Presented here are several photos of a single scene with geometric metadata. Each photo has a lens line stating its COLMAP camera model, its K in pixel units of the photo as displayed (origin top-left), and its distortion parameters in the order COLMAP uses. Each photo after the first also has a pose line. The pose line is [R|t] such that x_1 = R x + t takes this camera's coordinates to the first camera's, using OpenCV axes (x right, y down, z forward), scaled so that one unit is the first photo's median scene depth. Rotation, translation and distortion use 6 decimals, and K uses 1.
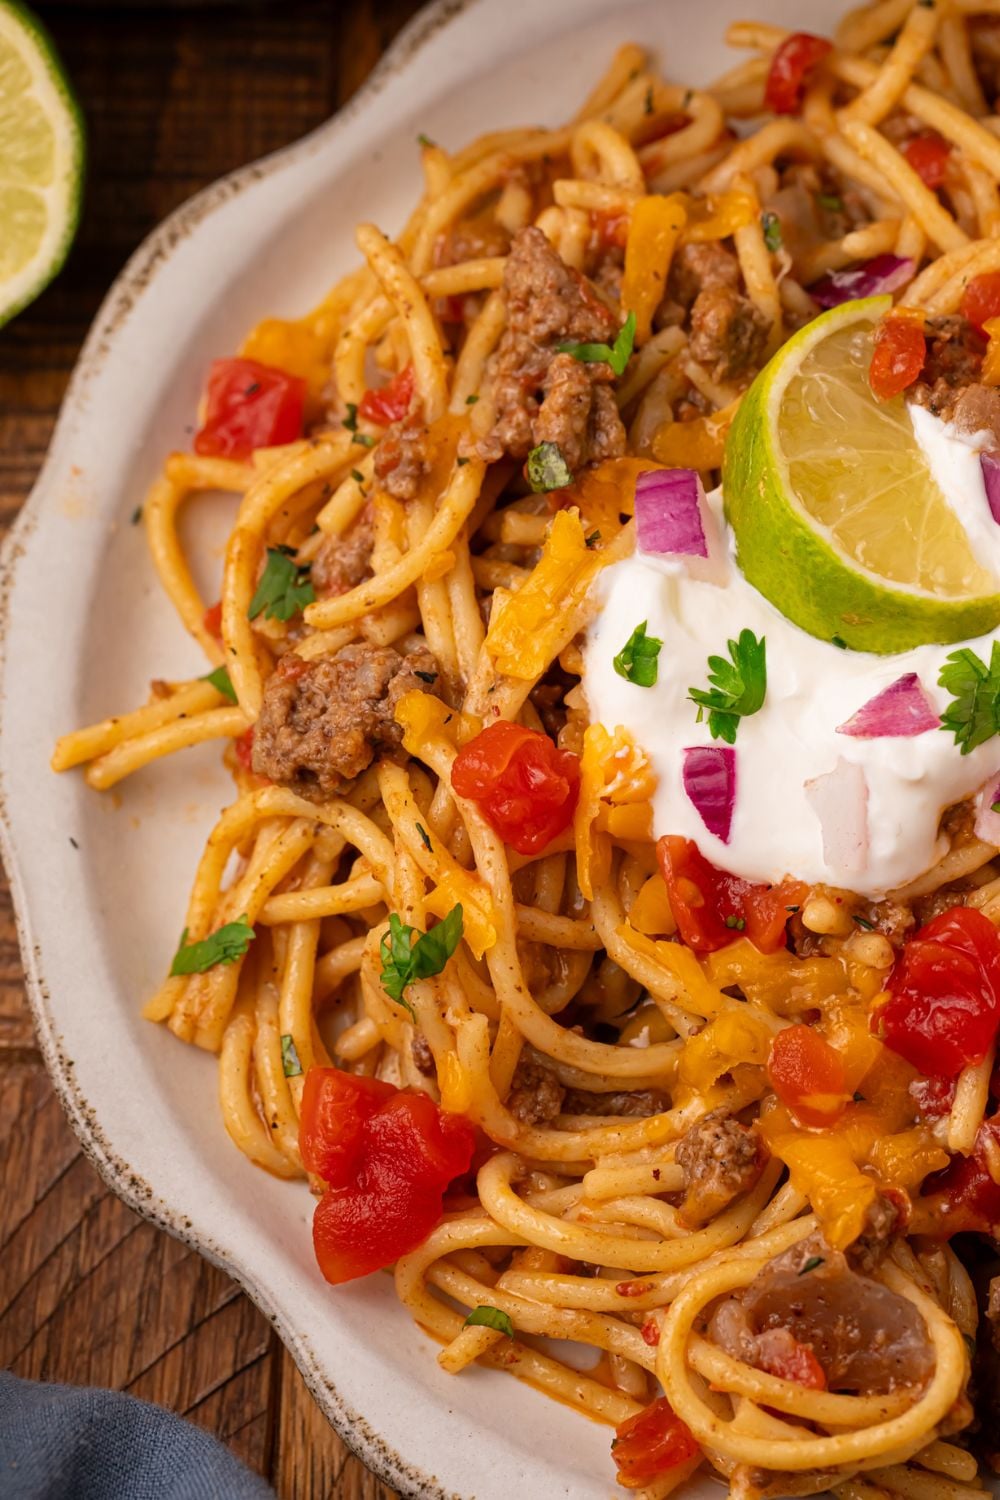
lens RADIAL K [[5207.1, 0, 499.1], [0, 5207.1, 758.2], [0, 0, 1]] dist [-0.038812, 0.000000]
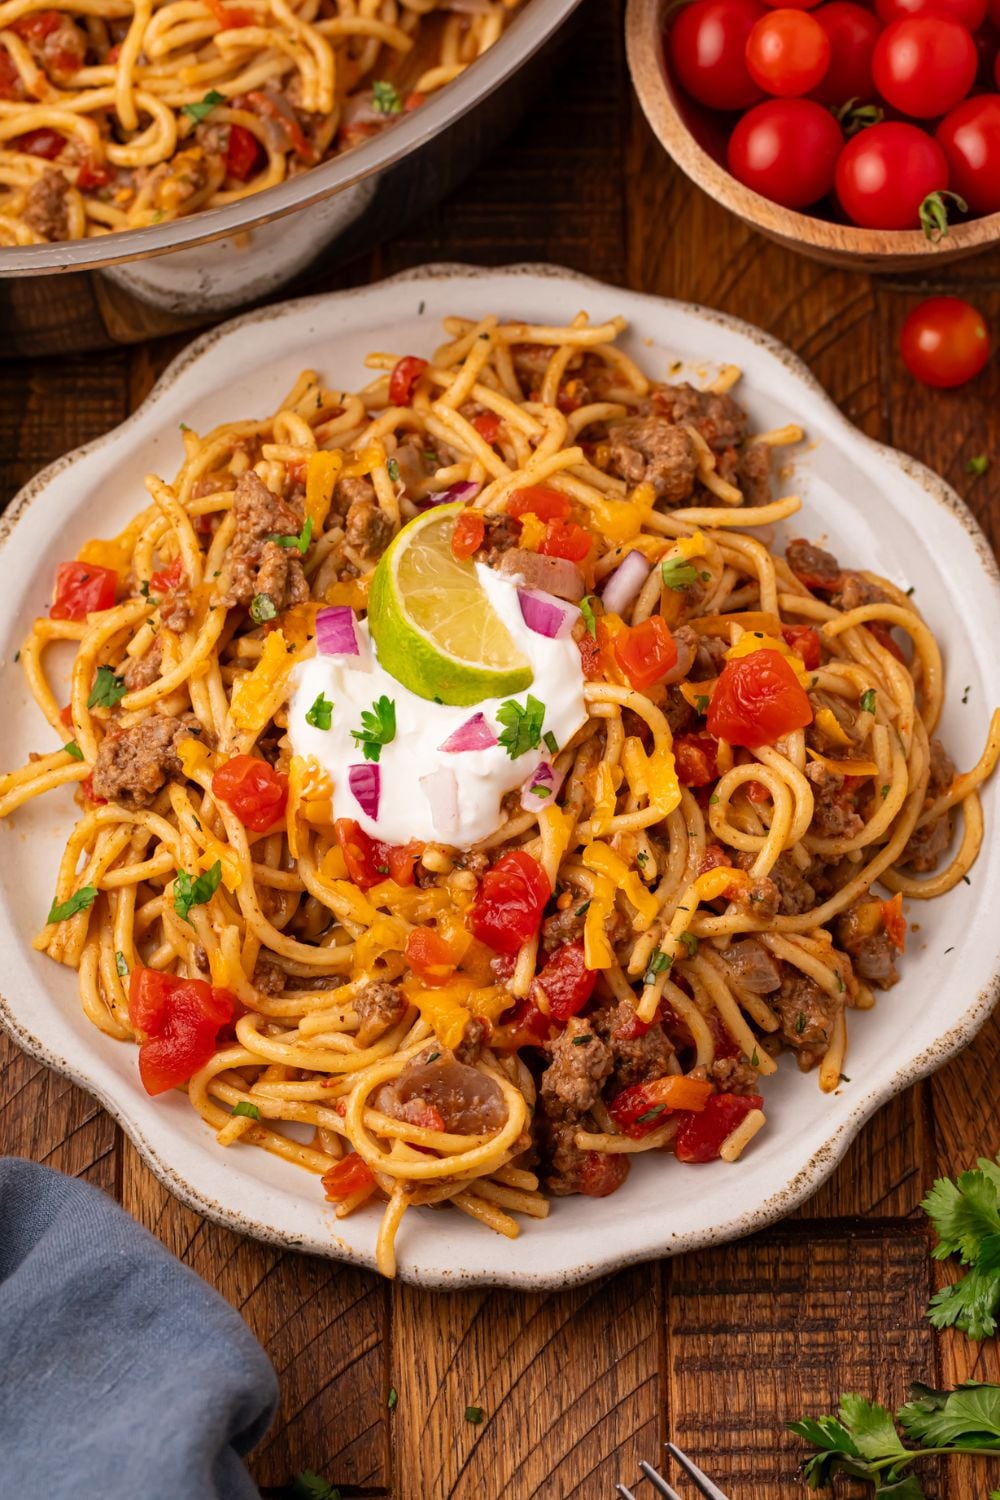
lens RADIAL K [[5207.1, 0, 492.6], [0, 5207.1, 754.2], [0, 0, 1]] dist [-0.038812, 0.000000]
pose [[0.998472, -0.035413, 0.042428, 0.010297], [0.039621, 0.993908, -0.102845, 0.168285], [-0.038527, 0.104369, 0.993792, -0.676500]]
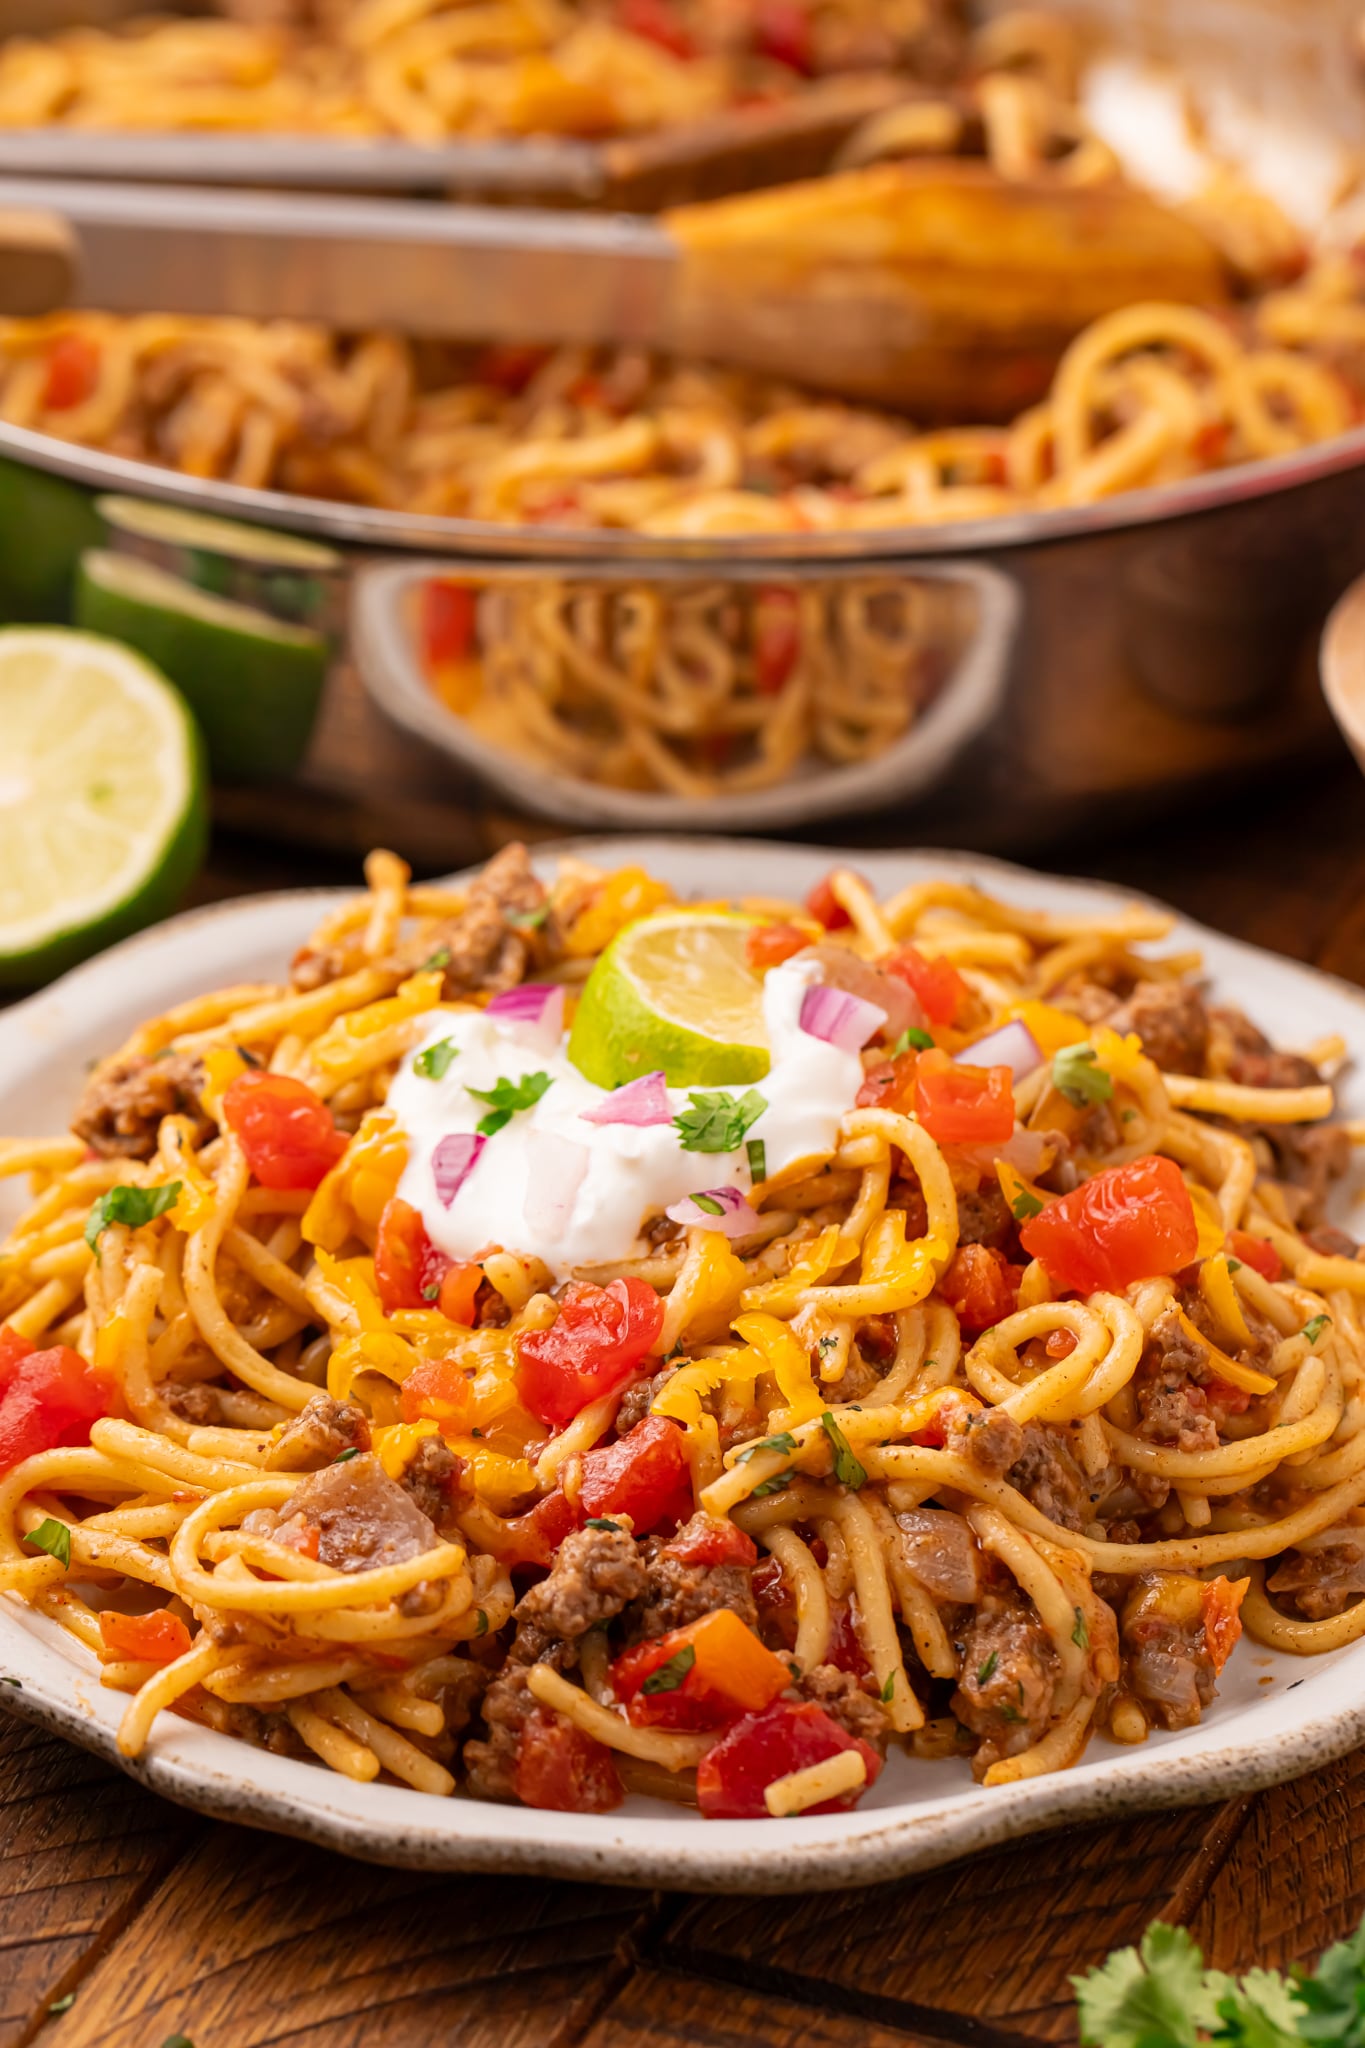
lens RADIAL K [[7109.4, 0, 688.8], [0, 7109.4, 1020.2], [0, 0, 1]] dist [-0.038812, 0.000000]
pose [[0.931102, 0.198045, -0.306312, 0.501138], [-0.350390, 0.719001, -0.600220, 0.799617], [0.101368, 0.666195, 0.738857, -0.048396]]
